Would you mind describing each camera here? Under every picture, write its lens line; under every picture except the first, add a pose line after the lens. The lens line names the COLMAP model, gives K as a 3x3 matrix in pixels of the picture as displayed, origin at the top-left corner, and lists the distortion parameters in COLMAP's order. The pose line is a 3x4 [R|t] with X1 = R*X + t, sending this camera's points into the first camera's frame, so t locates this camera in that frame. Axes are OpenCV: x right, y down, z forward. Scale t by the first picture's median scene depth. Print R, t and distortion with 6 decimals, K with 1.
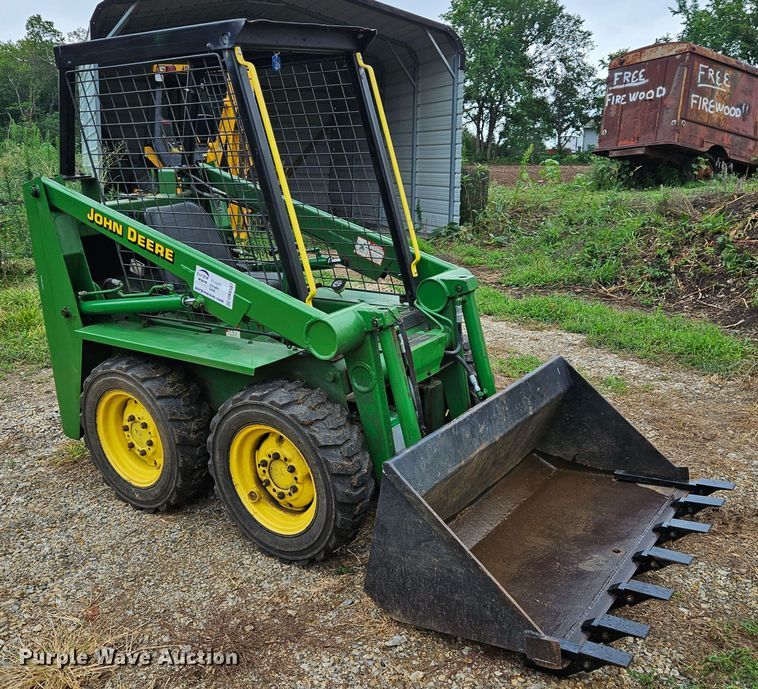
lens RADIAL K [[755.8, 0, 377.0], [0, 755.8, 346.6], [0, 0, 1]] dist [0.061141, -0.003727]
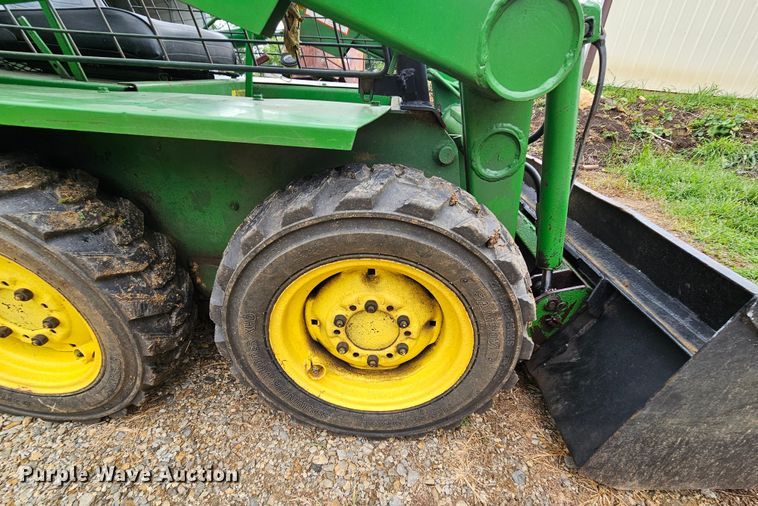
lens RADIAL K [[327.9, 0, 378.7], [0, 327.9, 278.9], [0, 0, 1]] dist [0.000088, 0.000439]
pose [[0.837181, -0.213268, 0.503632, -0.235773], [0.069685, 0.954929, 0.288538, 0.050869], [-0.542469, -0.206463, 0.814310, 0.758256]]
